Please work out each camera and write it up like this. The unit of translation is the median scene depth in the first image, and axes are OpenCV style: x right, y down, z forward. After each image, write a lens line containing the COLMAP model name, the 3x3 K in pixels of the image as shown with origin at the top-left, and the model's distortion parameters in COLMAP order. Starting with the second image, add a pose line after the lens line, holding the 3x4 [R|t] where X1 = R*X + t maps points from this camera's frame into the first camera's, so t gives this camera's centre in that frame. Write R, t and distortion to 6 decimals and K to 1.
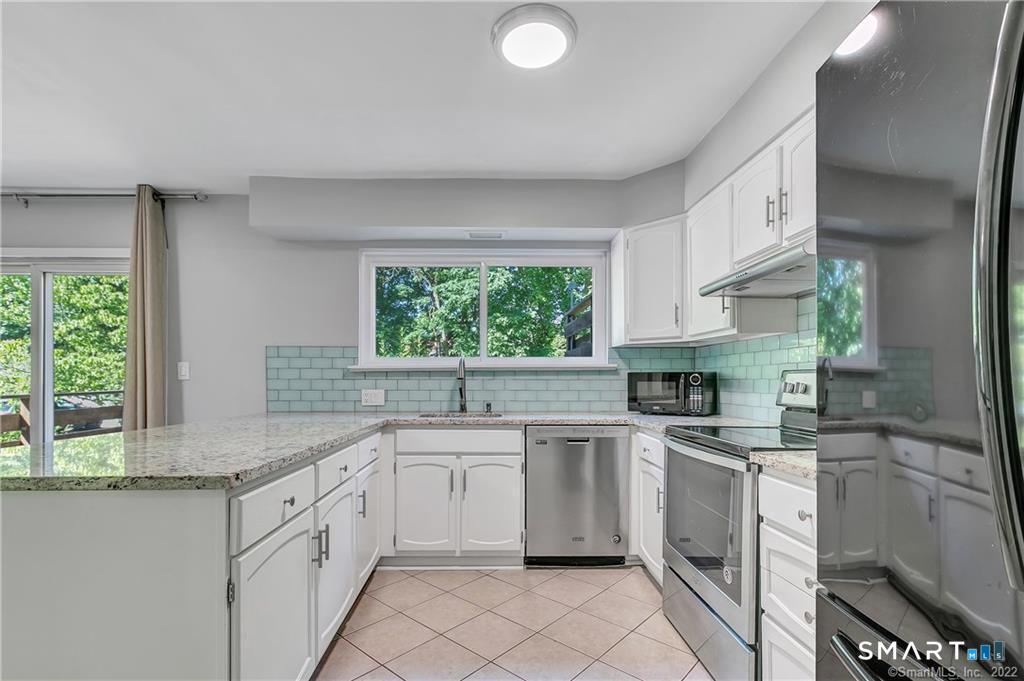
lens RADIAL K [[469.2, 0, 508.5], [0, 469.2, 377.2], [0, 0, 1]] dist [-0.000815, -0.000590]
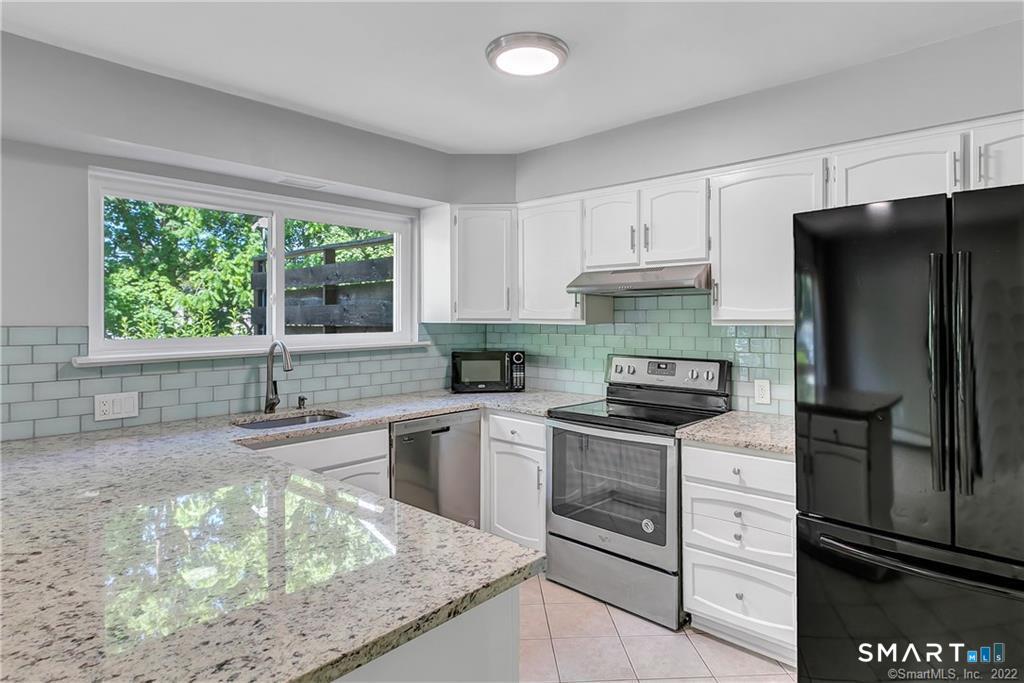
lens RADIAL K [[555.7, 0, 514.6], [0, 555.7, 307.4], [0, 0, 1]] dist [0.000231, 0.000180]
pose [[0.701747, 0.012200, 0.712322, -0.485424], [-0.002309, 0.999887, -0.014850, -0.086599], [-0.712423, 0.008776, 0.701696, 0.097778]]
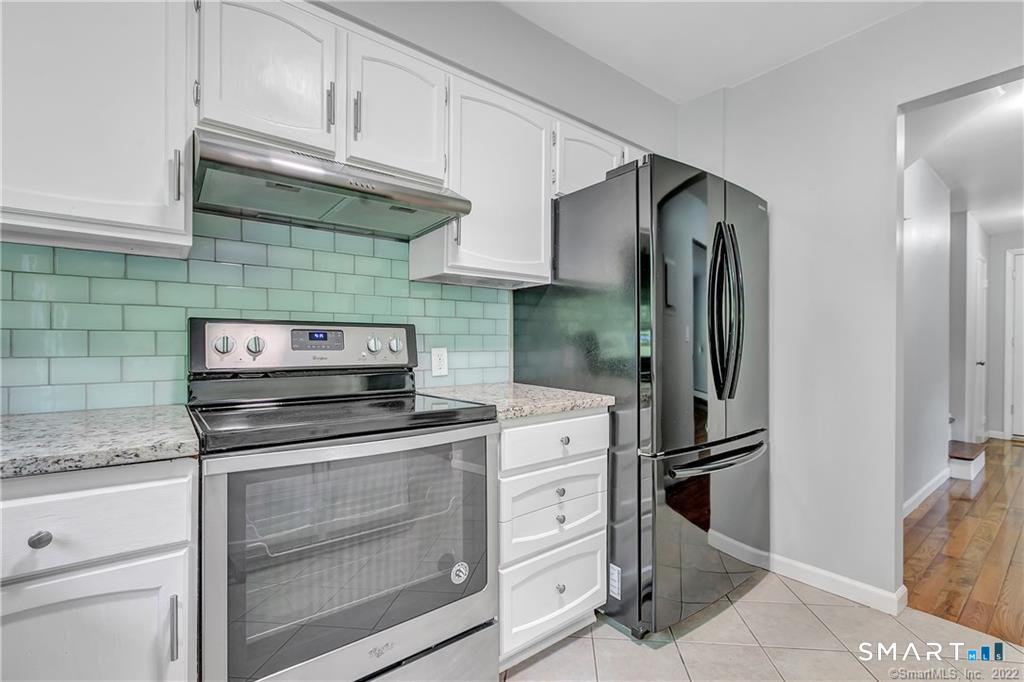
lens RADIAL K [[459.0, 0, 512.0], [0, 459.0, 341.0], [0, 0, 1]] dist [0.001941, 0.000286]
pose [[-0.585955, 0.002689, 0.810339, -0.125788], [-0.007756, 0.999930, -0.008927, 0.014575], [-0.810307, -0.011516, -0.585893, 0.754753]]
